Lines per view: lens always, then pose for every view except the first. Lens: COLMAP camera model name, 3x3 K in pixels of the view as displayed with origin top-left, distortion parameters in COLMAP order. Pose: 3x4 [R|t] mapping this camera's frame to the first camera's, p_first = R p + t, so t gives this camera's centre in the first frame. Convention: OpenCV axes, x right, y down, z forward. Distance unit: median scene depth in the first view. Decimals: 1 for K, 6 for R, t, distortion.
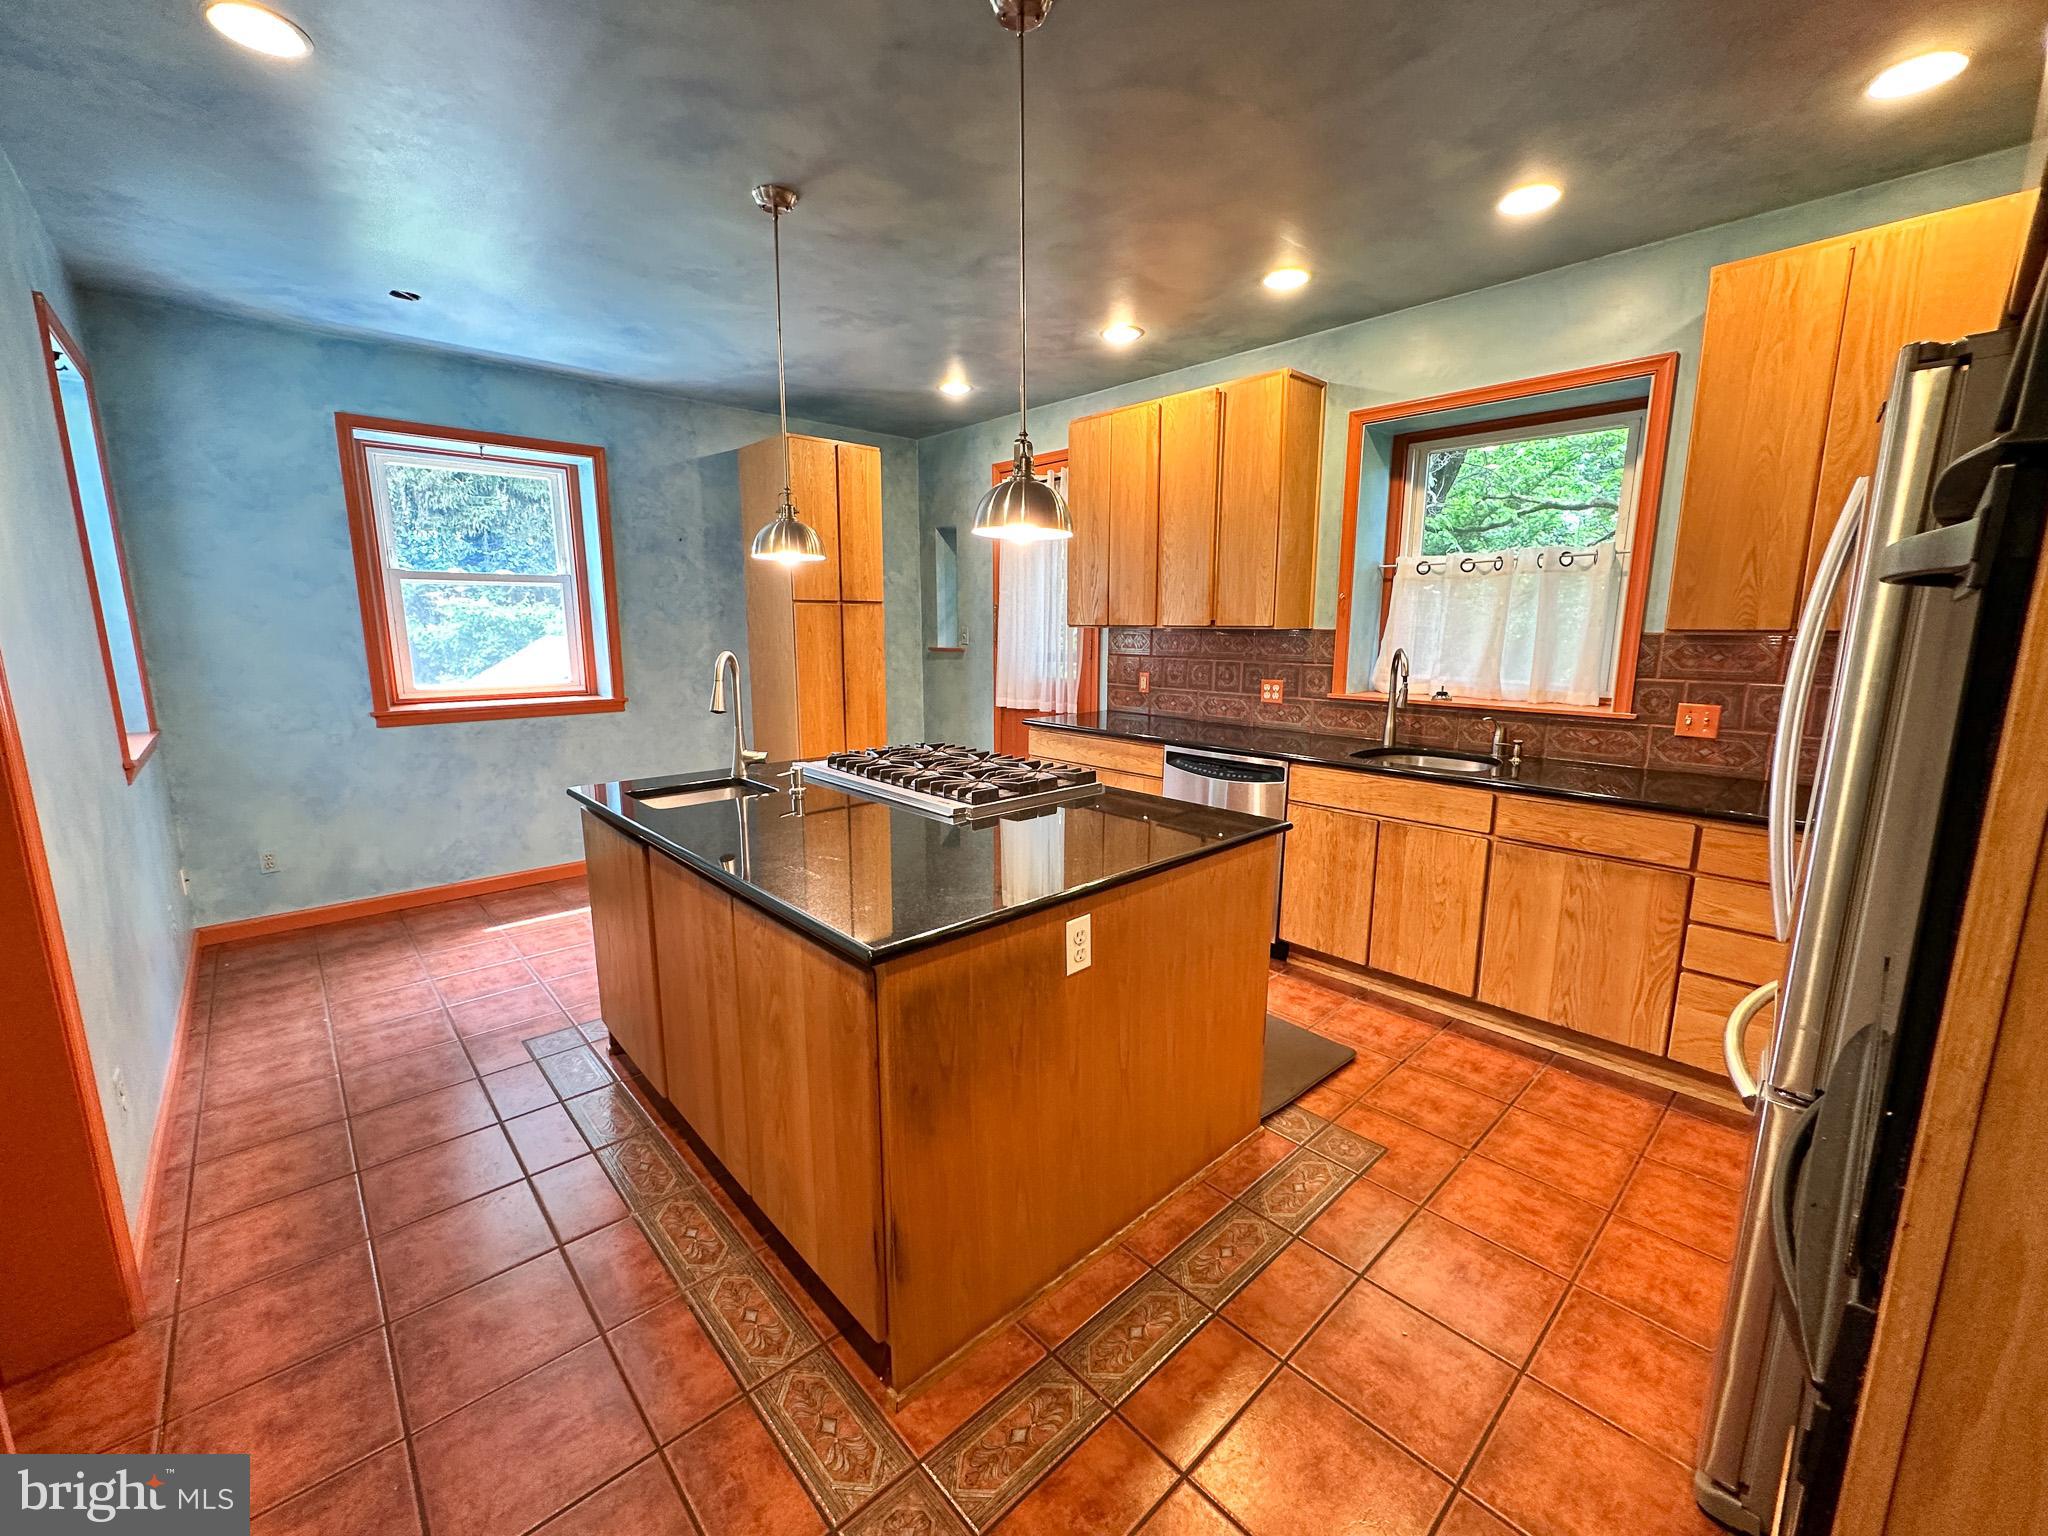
lens RADIAL K [[828.9, 0, 1027.0], [0, 828.9, 769.9], [0, 0, 1]] dist [0.001210, -0.000240]
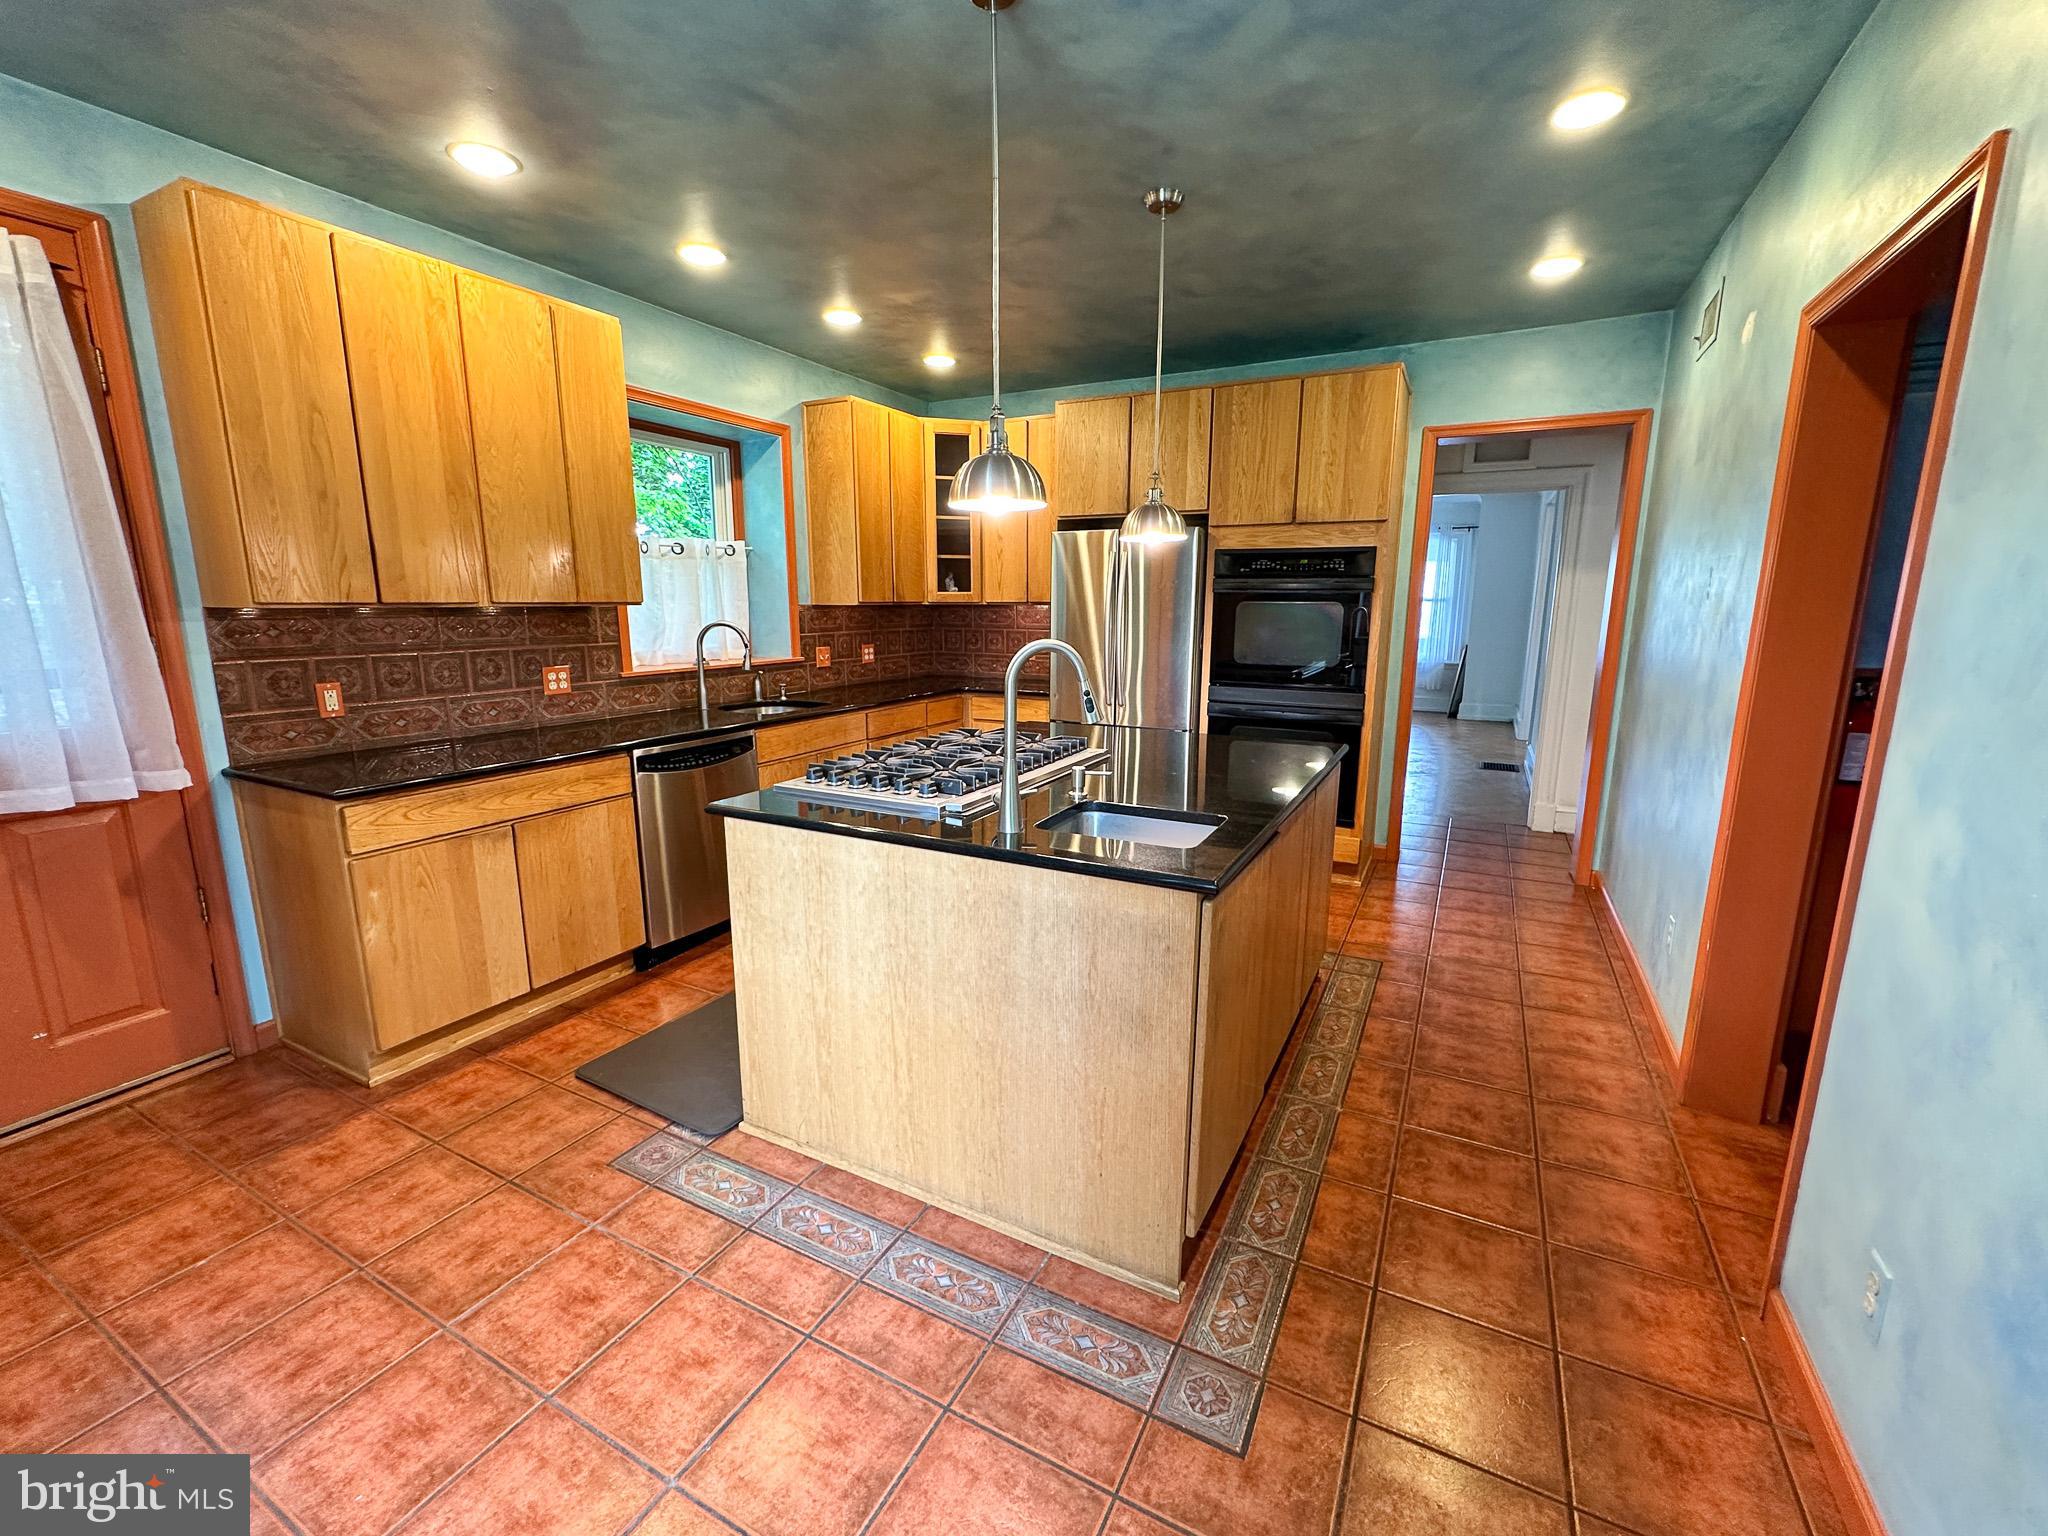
lens RADIAL K [[828.9, 0, 1025.1], [0, 828.9, 762.2], [0, 0, 1]] dist [0.001210, -0.000240]
pose [[-0.332866, -0.183143, 0.925018, -0.667716], [0.163462, 0.954900, 0.247881, -0.148221], [-0.928698, 0.233717, -0.287917, 0.828568]]
